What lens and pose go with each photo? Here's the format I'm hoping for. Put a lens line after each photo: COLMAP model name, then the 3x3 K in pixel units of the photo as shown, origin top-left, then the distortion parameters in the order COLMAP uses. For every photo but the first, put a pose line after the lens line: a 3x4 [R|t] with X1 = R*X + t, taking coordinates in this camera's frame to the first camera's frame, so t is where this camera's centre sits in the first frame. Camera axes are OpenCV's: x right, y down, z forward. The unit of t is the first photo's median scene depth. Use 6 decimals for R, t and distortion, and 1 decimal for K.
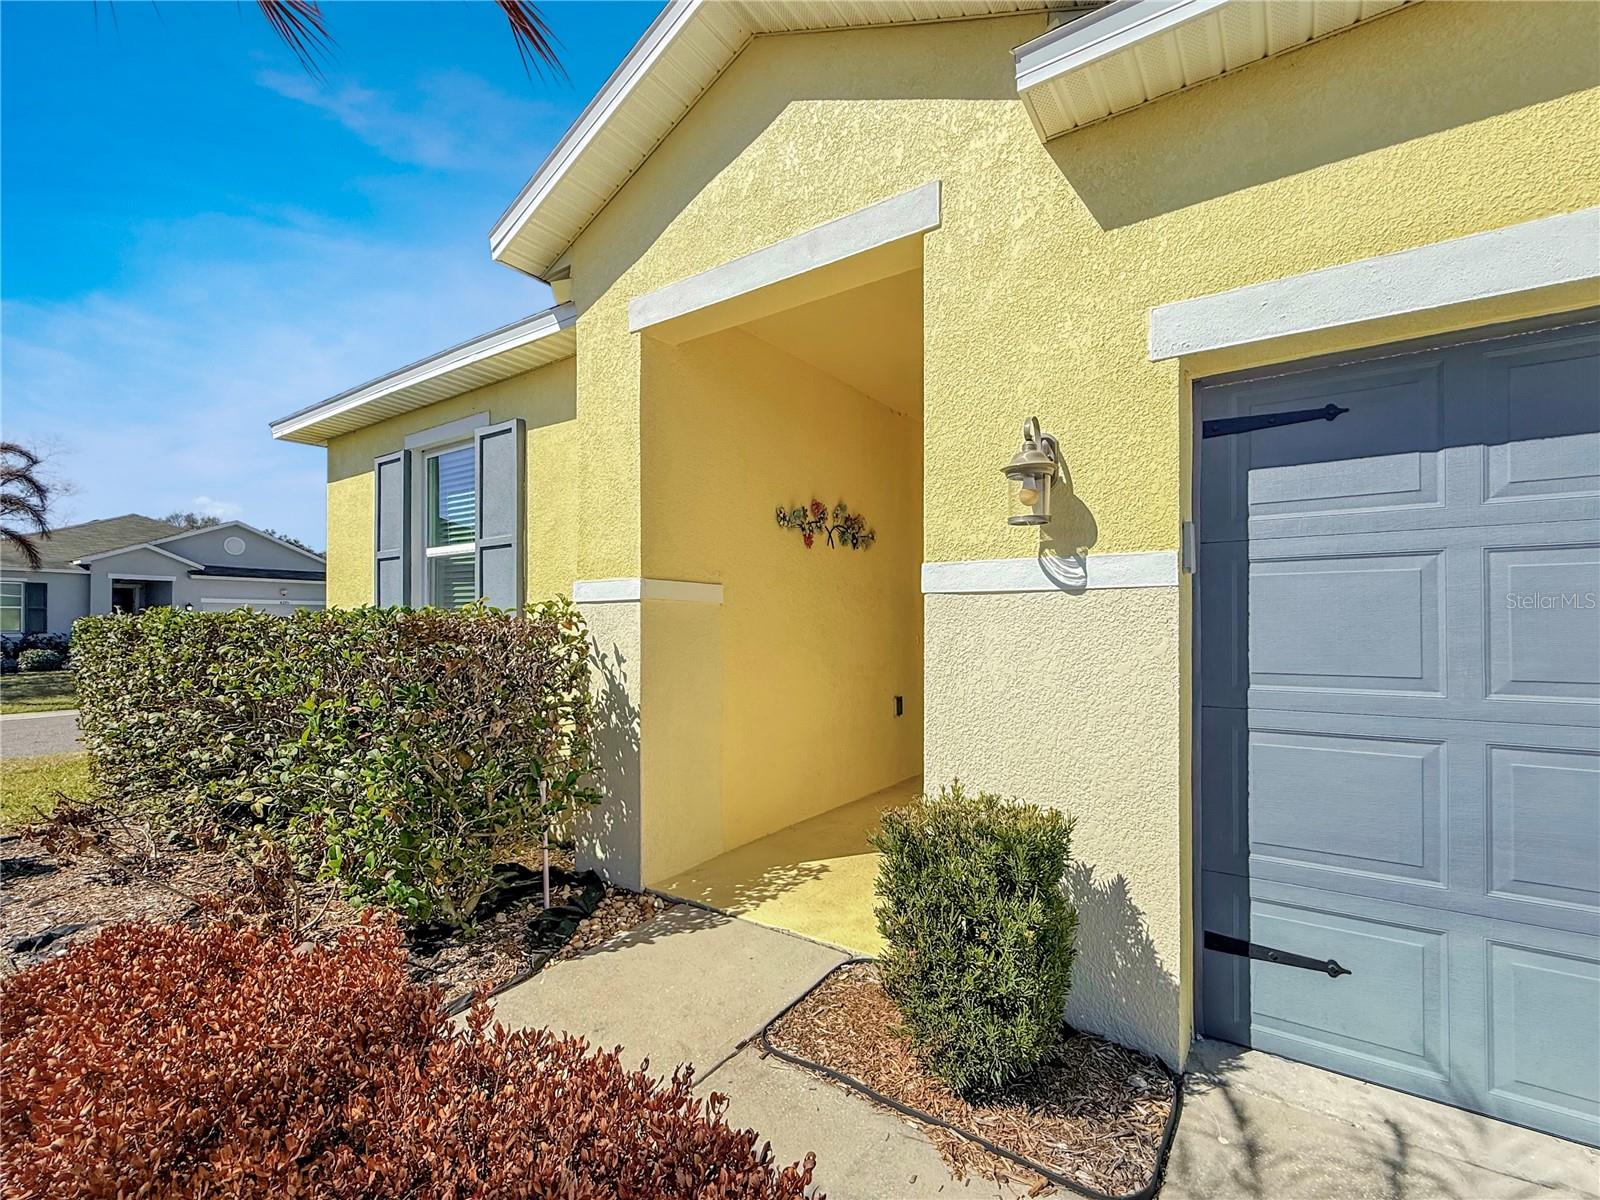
lens RADIAL K [[709.0, 0, 801.9], [0, 709.0, 614.2], [0, 0, 1]] dist [0.000138, 0.000380]
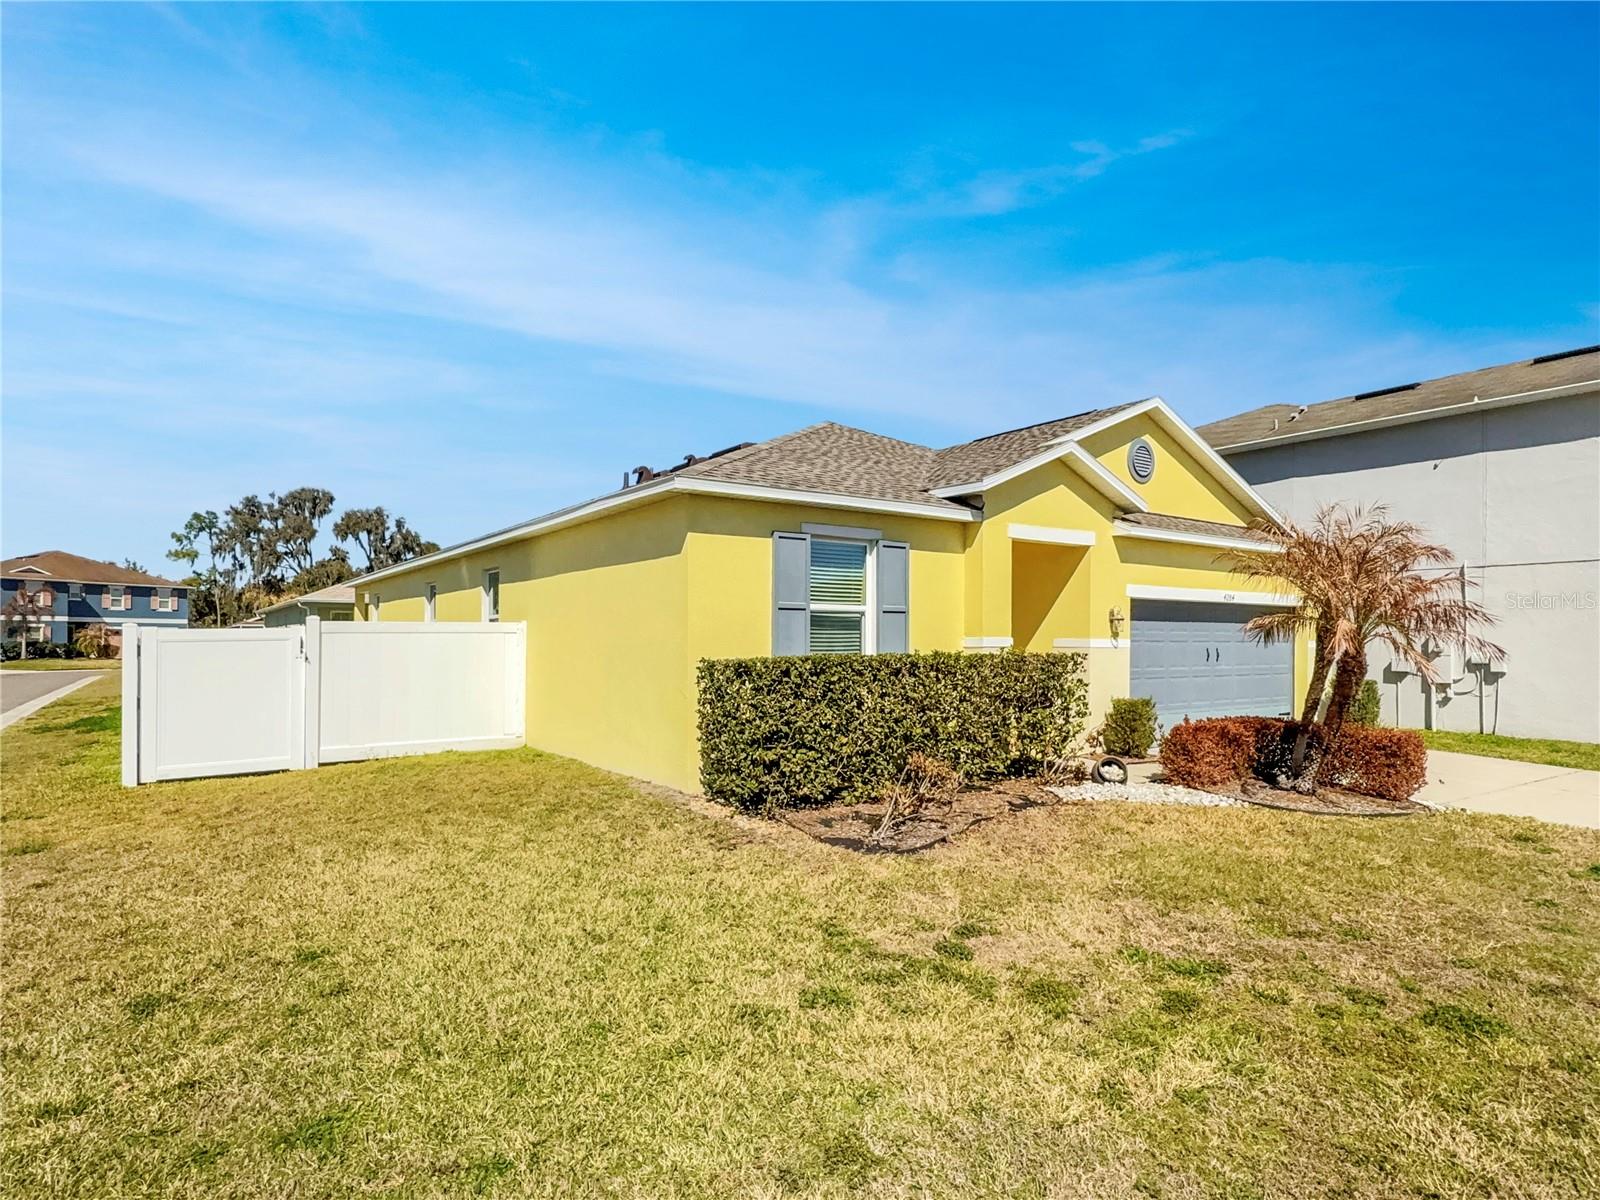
lens RADIAL K [[870.7, 0, 791.6], [0, 870.7, 637.0], [0, 0, 1]] dist [-0.005323, 0.000033]
pose [[0.364925, 0.004213, 0.931028, -3.474814], [-0.016735, 0.999858, 0.002035, -0.053118], [-0.930887, -0.016323, 0.364943, 0.626428]]
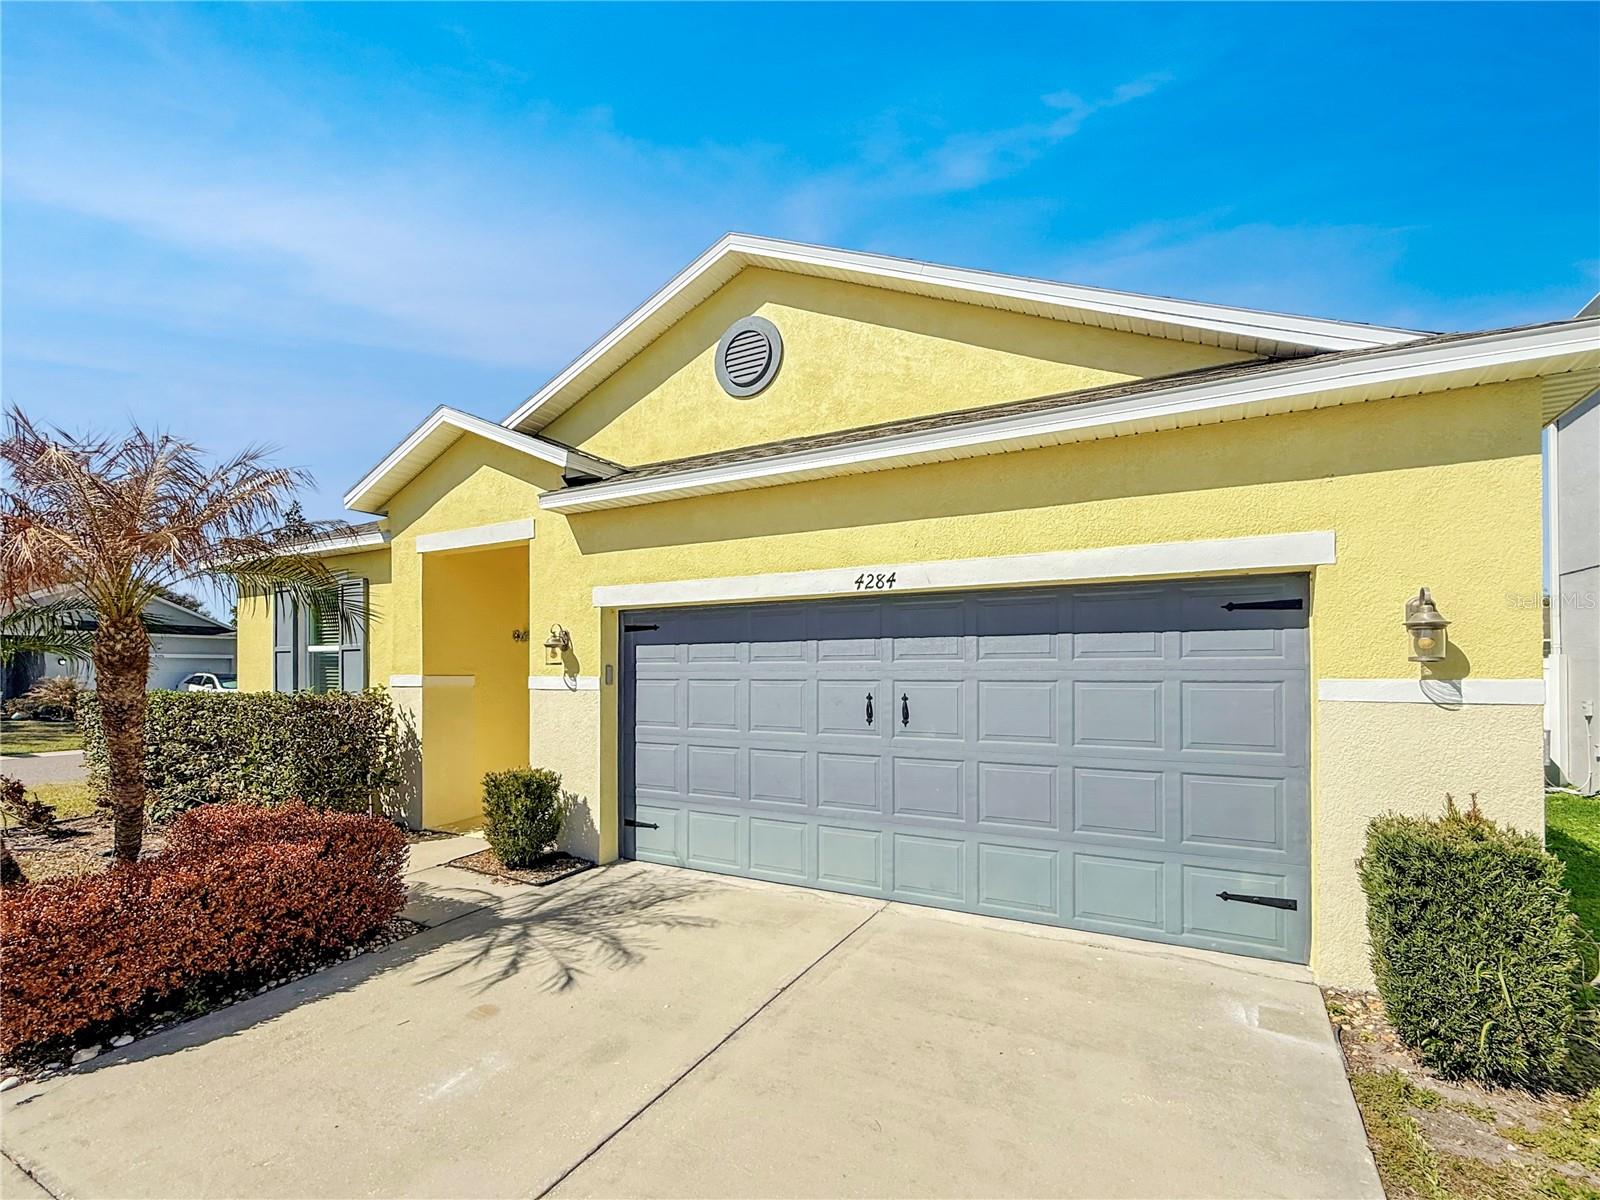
lens RADIAL K [[709.0, 0, 779.0], [0, 709.0, 666.4], [0, 0, 1]] dist [0.000138, 0.000380]
pose [[0.994721, 0.000560, 0.102619, 0.599096], [-0.001363, 0.999969, 0.007755, -0.098001], [-0.102611, -0.007854, 0.994691, -1.156604]]
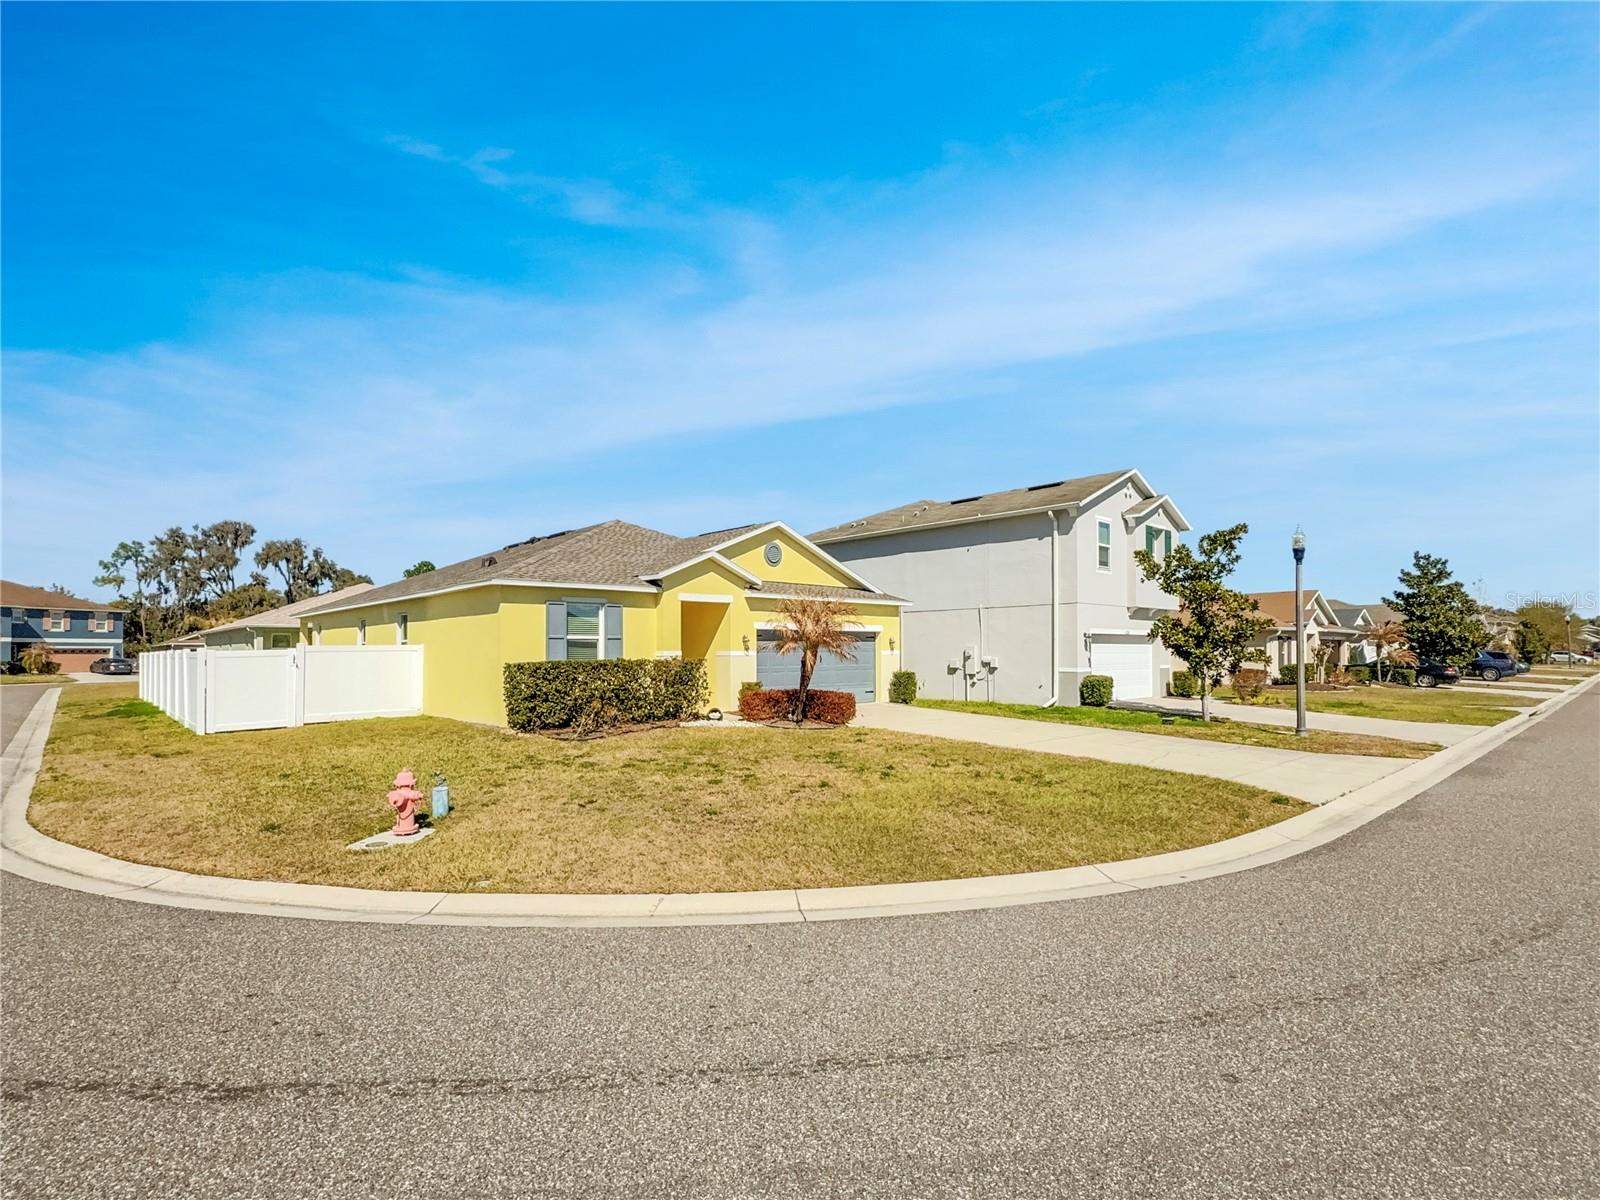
lens RADIAL K [[756.2, 0, 767.1], [0, 756.2, 636.5], [0, 0, 1]] dist [0.000962, -0.000507]
pose [[0.252530, 0.016877, 0.967442, -5.313988], [-0.007780, 0.999851, -0.015412, -0.083974], [-0.967558, -0.003635, 0.252624, -0.925456]]
